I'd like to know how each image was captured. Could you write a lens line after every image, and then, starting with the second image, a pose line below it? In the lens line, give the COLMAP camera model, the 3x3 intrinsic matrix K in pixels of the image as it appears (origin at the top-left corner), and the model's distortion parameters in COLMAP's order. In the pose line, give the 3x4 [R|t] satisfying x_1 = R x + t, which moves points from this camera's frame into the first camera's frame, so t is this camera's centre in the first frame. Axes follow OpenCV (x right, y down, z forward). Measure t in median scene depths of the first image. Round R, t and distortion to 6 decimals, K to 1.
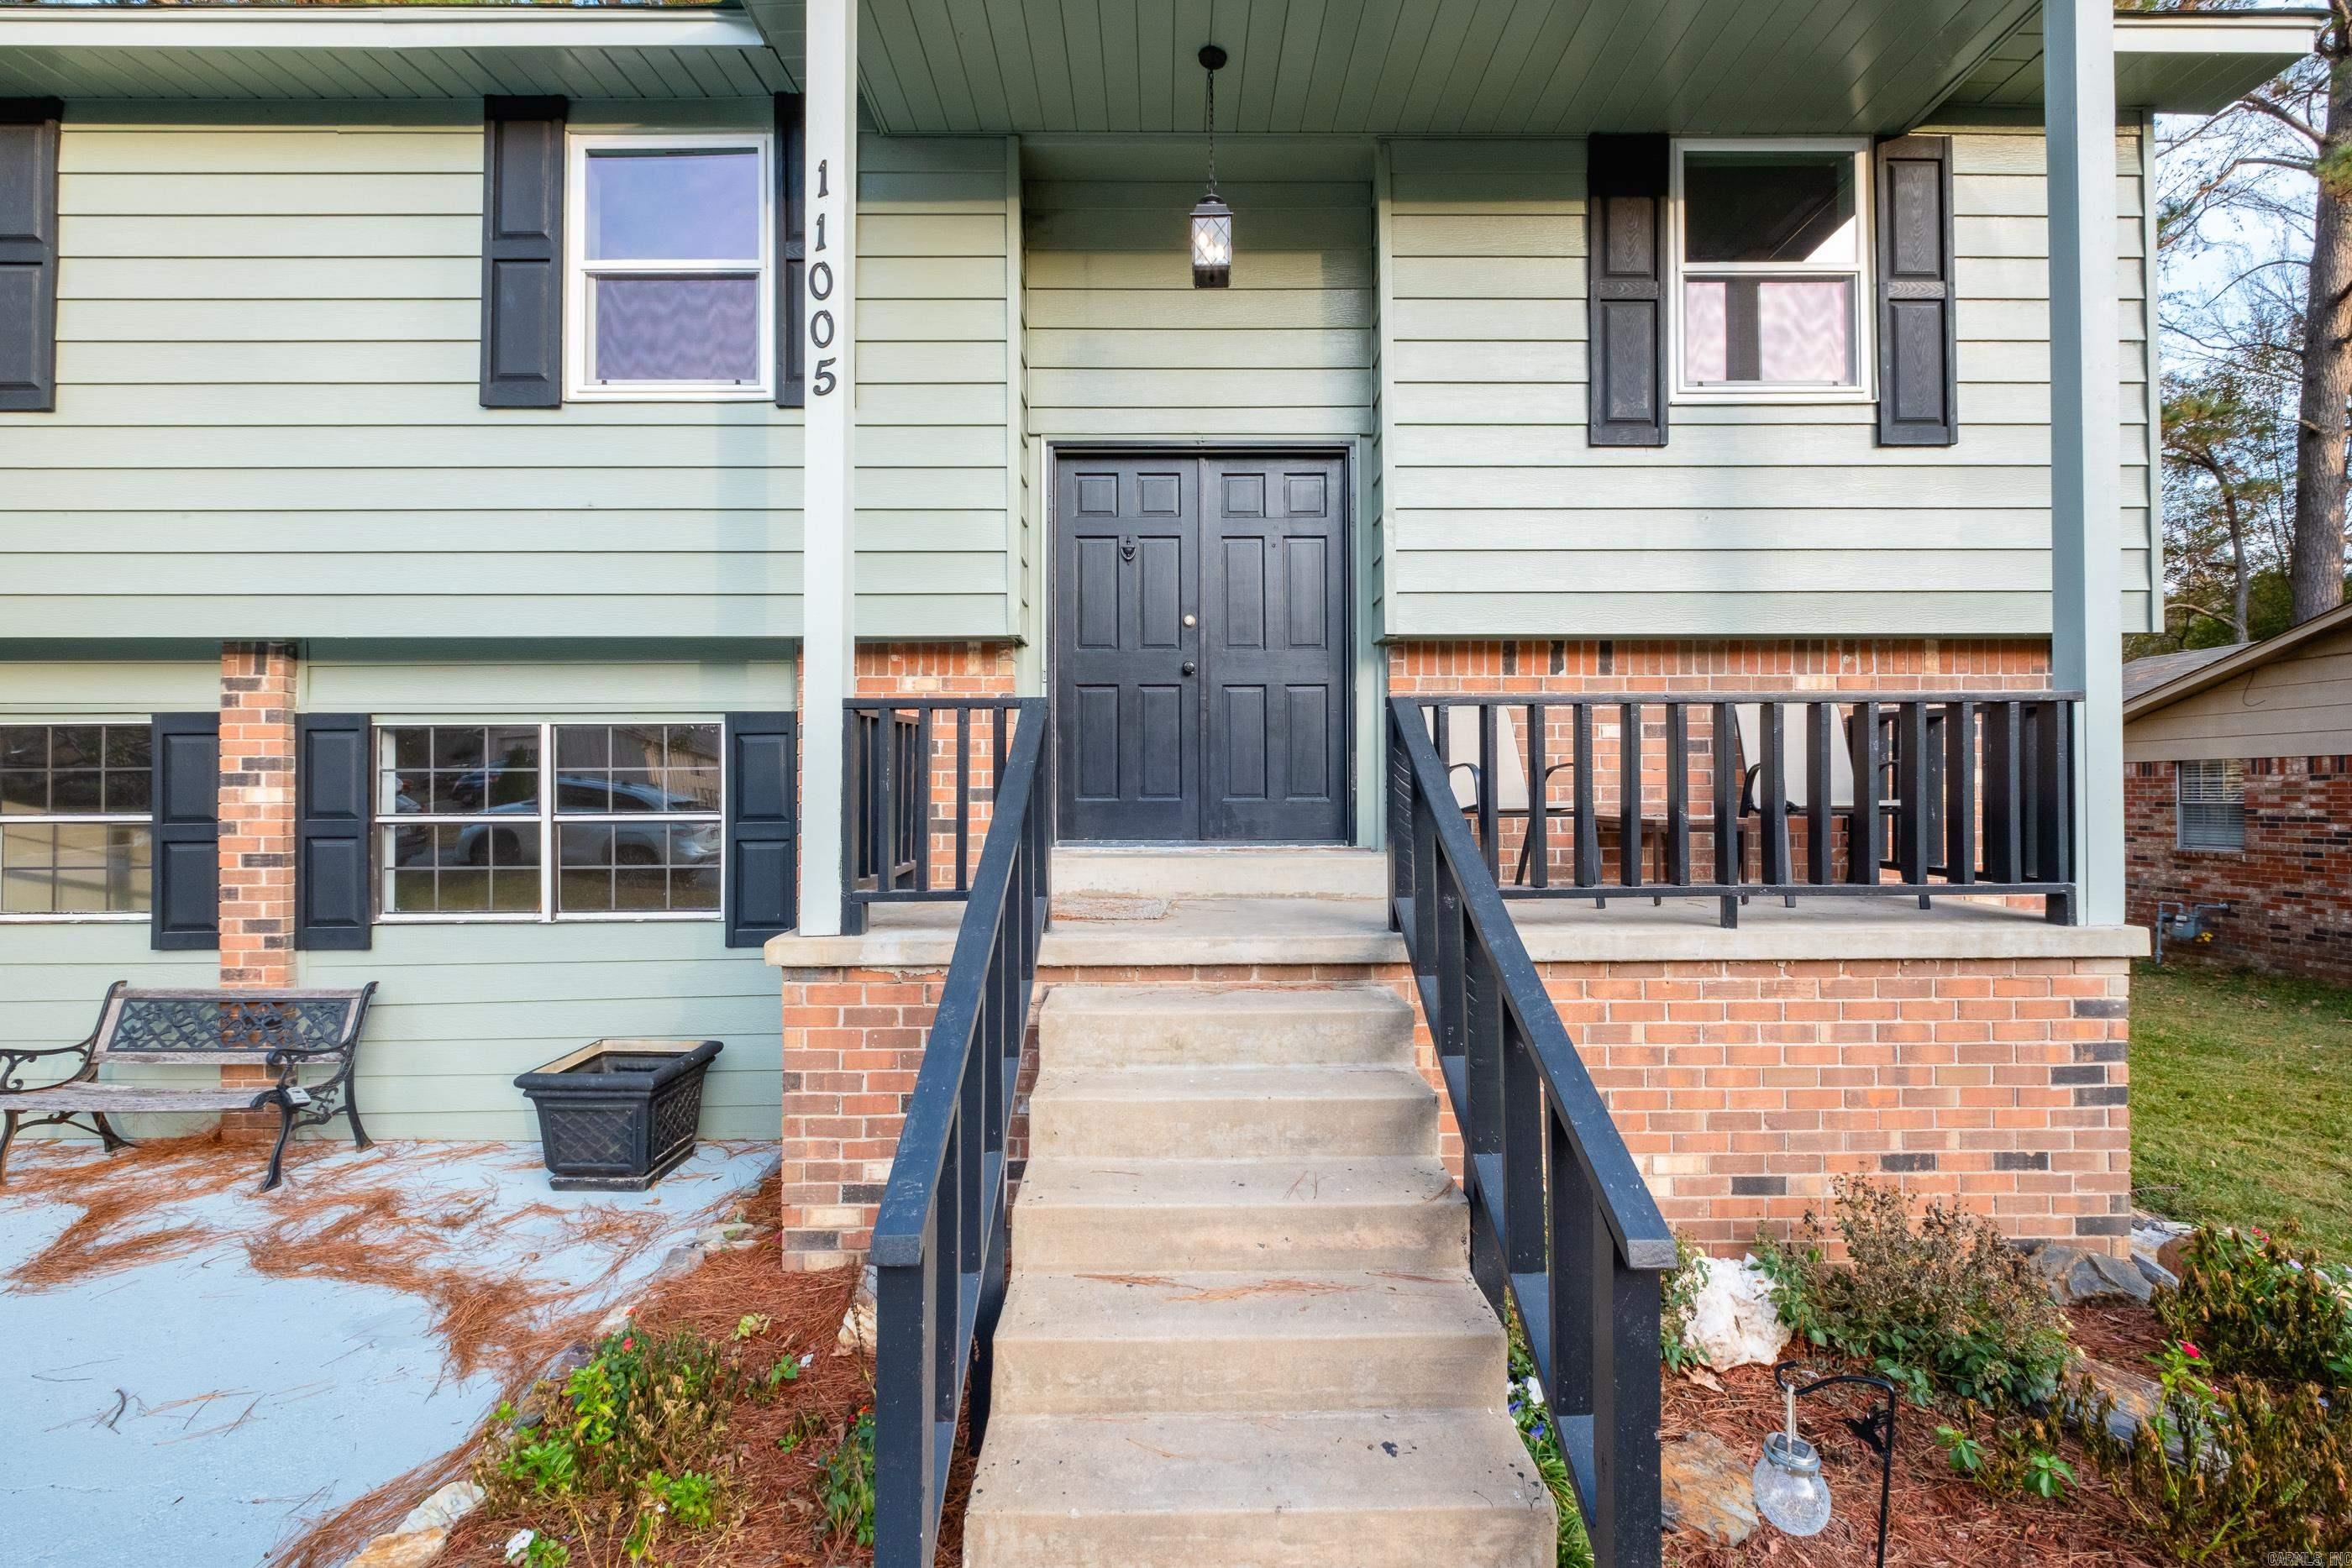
lens RADIAL K [[1019.9, 0, 1174.3], [0, 1019.9, 777.4], [0, 0, 1]] dist [-0.001742, -0.001391]
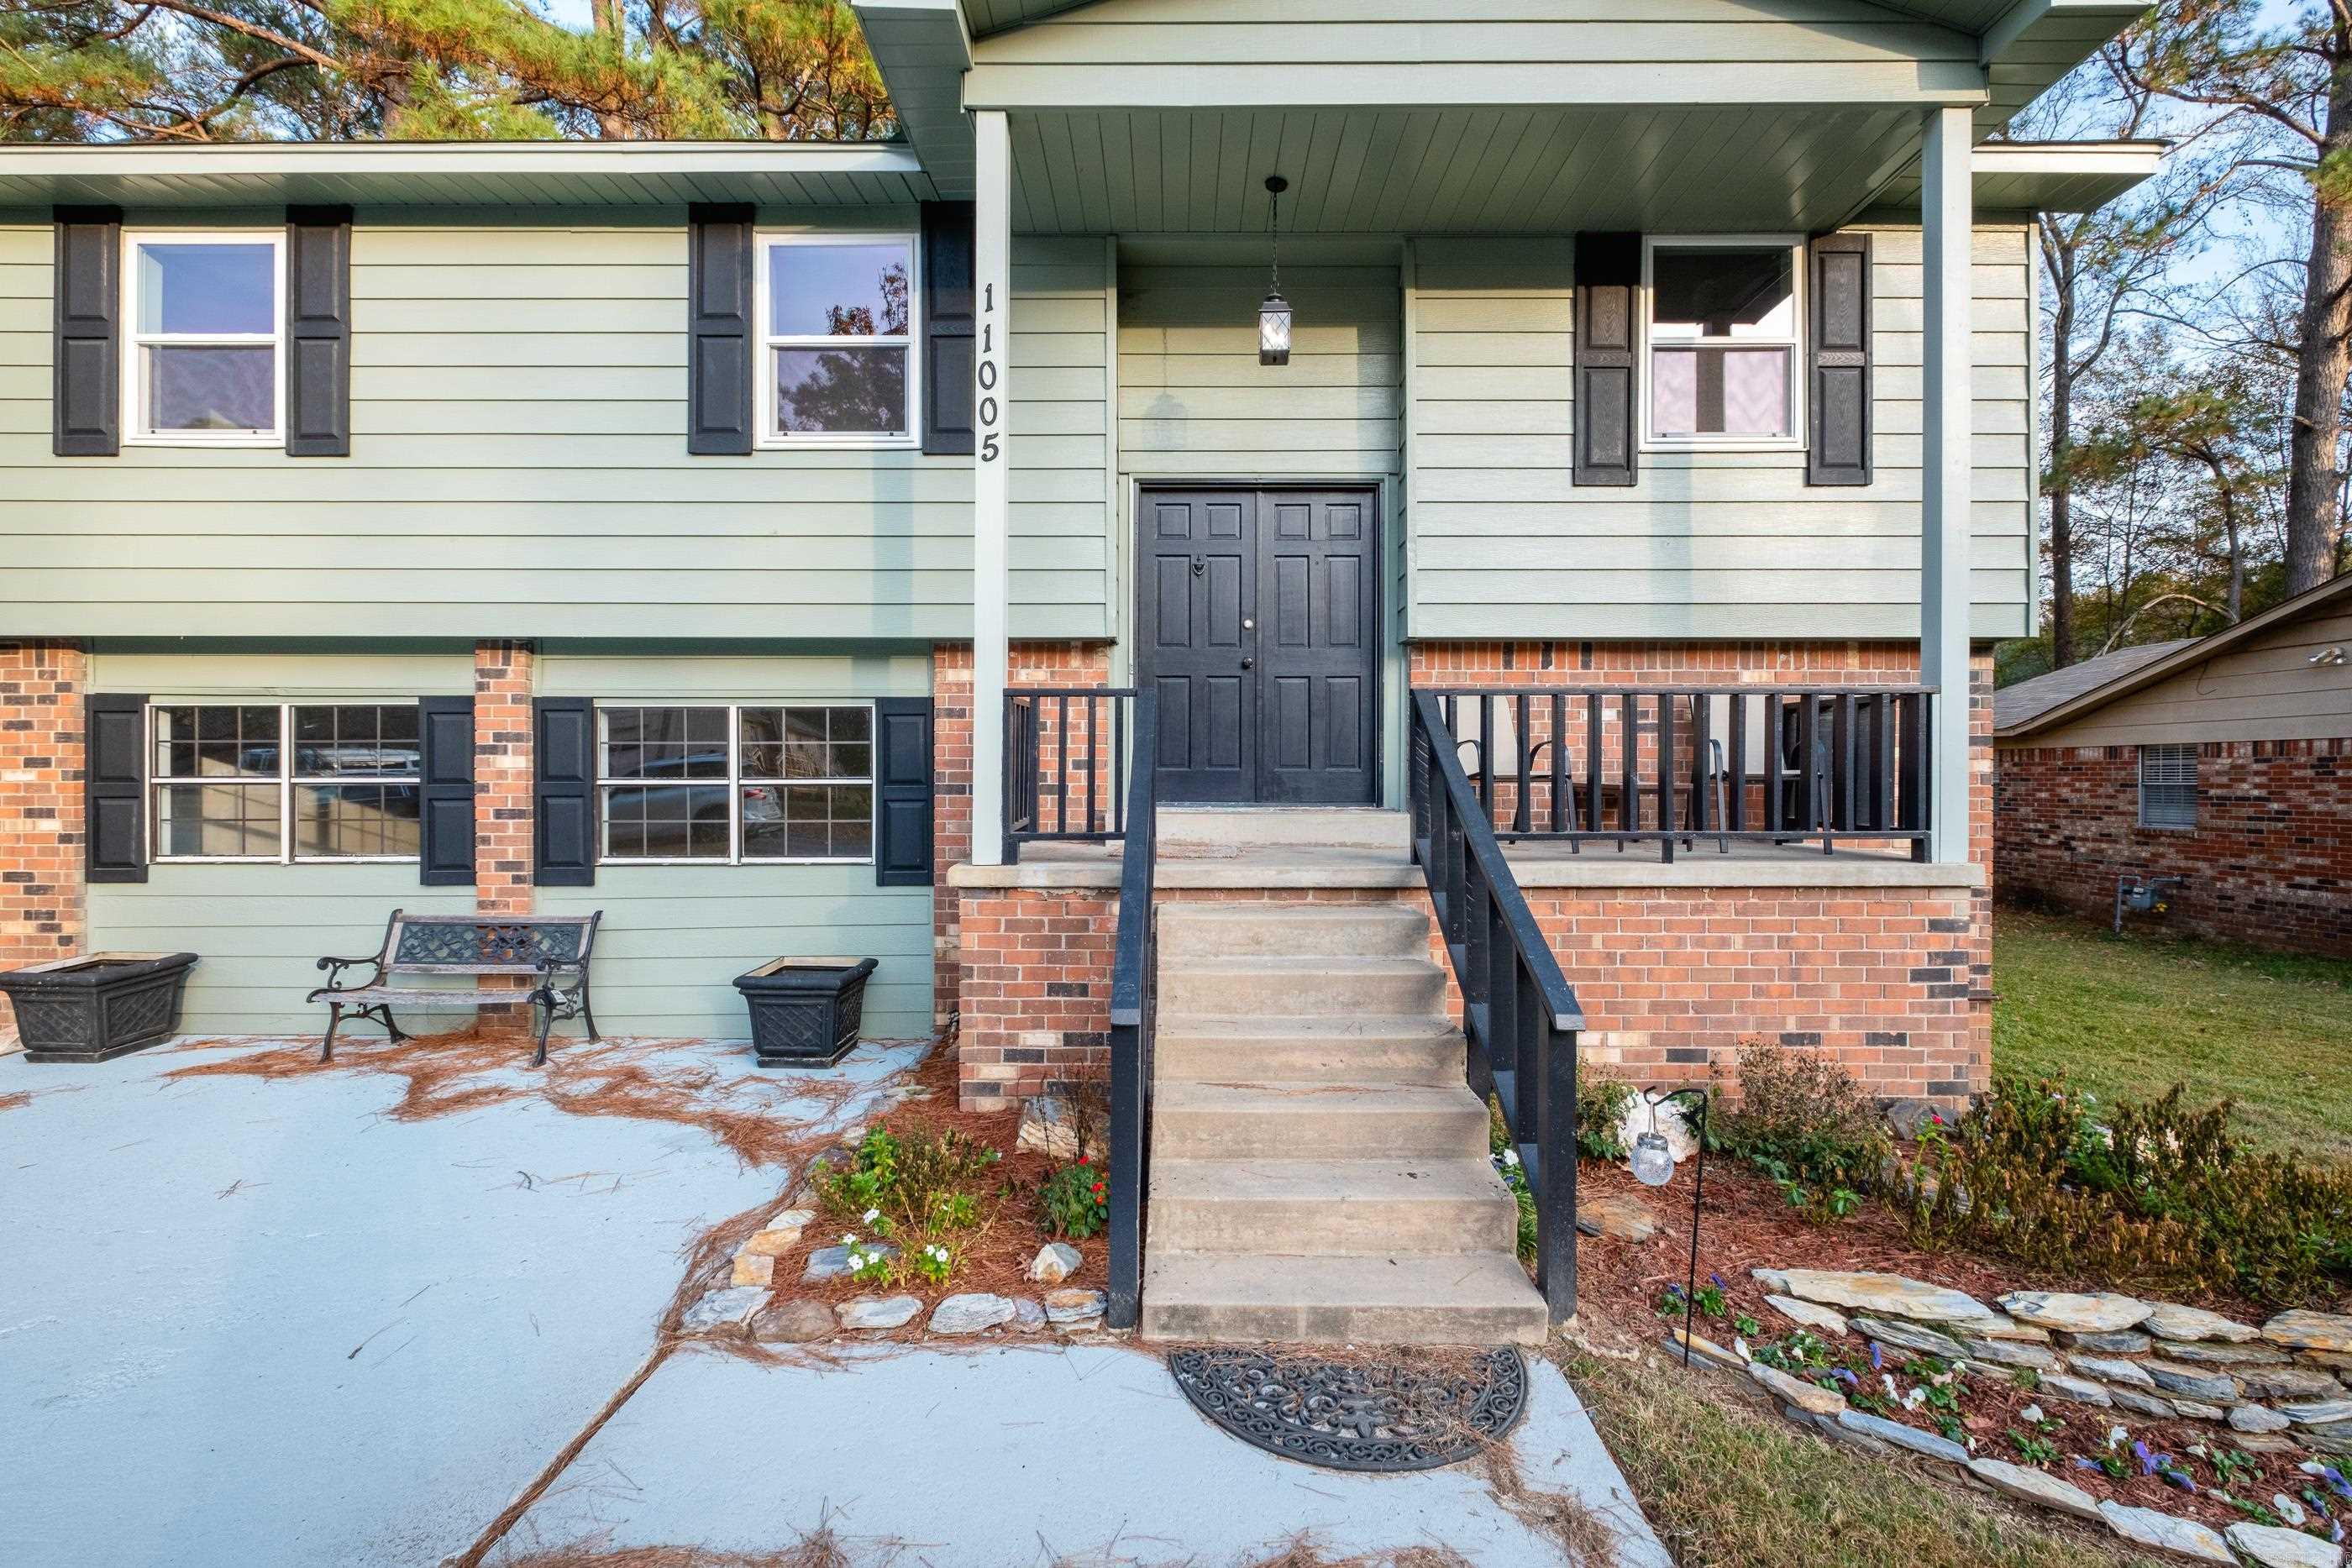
lens RADIAL K [[1034.2, 0, 1171.3], [0, 1034.2, 776.5], [0, 0, 1]] dist [0.000120, -0.001192]
pose [[0.999908, 0.004512, -0.012772, -0.065971], [-0.004326, 0.999884, 0.014615, 0.013402], [0.012836, -0.014558, 0.999812, -0.272842]]
